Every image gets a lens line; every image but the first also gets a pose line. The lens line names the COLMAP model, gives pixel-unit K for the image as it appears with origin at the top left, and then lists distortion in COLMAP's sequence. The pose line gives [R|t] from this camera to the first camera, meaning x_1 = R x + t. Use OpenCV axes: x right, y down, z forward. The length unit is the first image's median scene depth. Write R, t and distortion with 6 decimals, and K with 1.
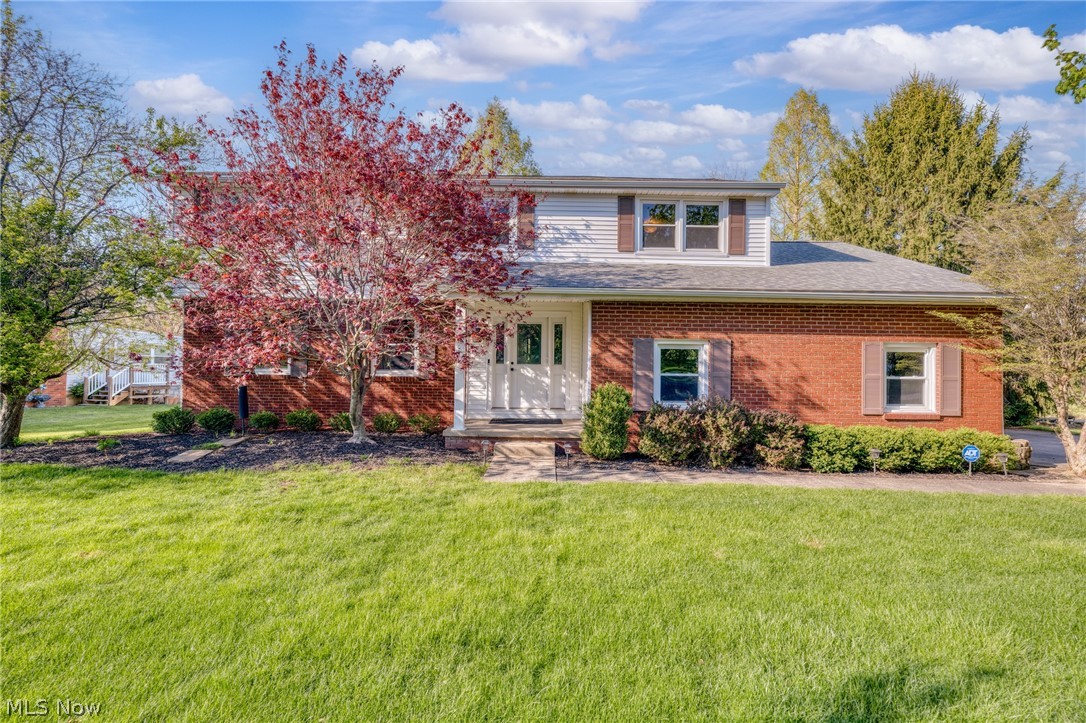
lens RADIAL K [[560.1, 0, 543.0], [0, 560.1, 361.5], [0, 0, 1]] dist [-0.001506, -0.000149]
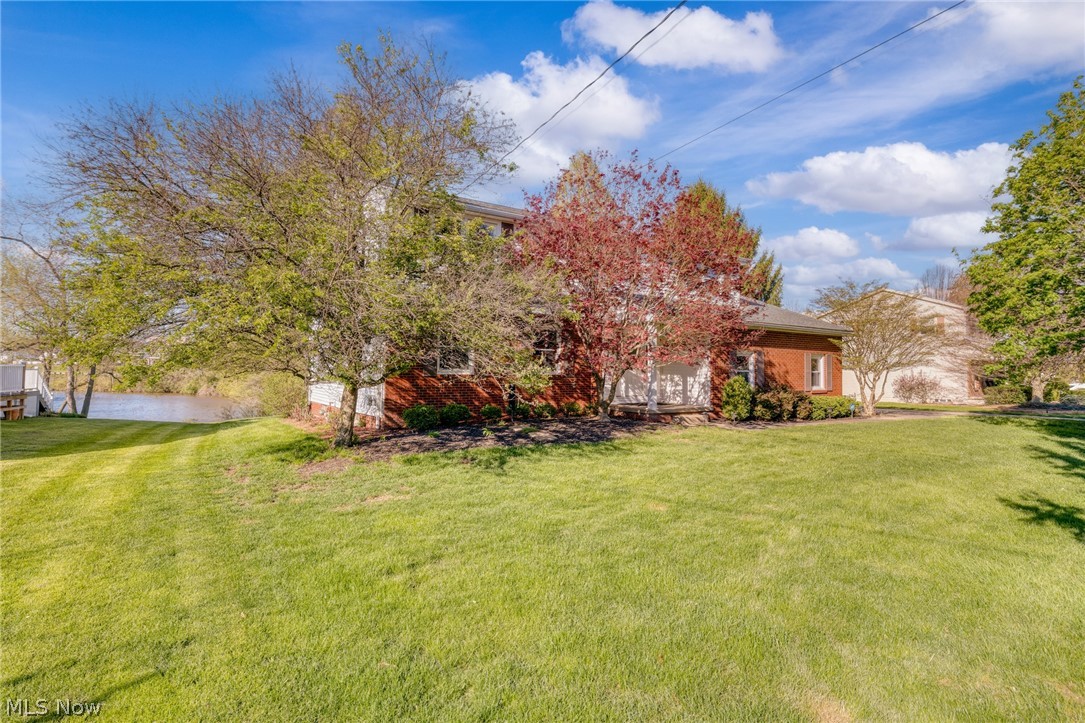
lens RADIAL K [[559.6, 0, 542.5], [0, 559.6, 361.5], [0, 0, 1]] dist [-0.001506, -0.000149]
pose [[0.808061, 0.004151, 0.589084, -1.257518], [-0.003330, 0.999991, -0.002478, 0.000927], [-0.589089, 0.000041, 0.808068, -0.008638]]
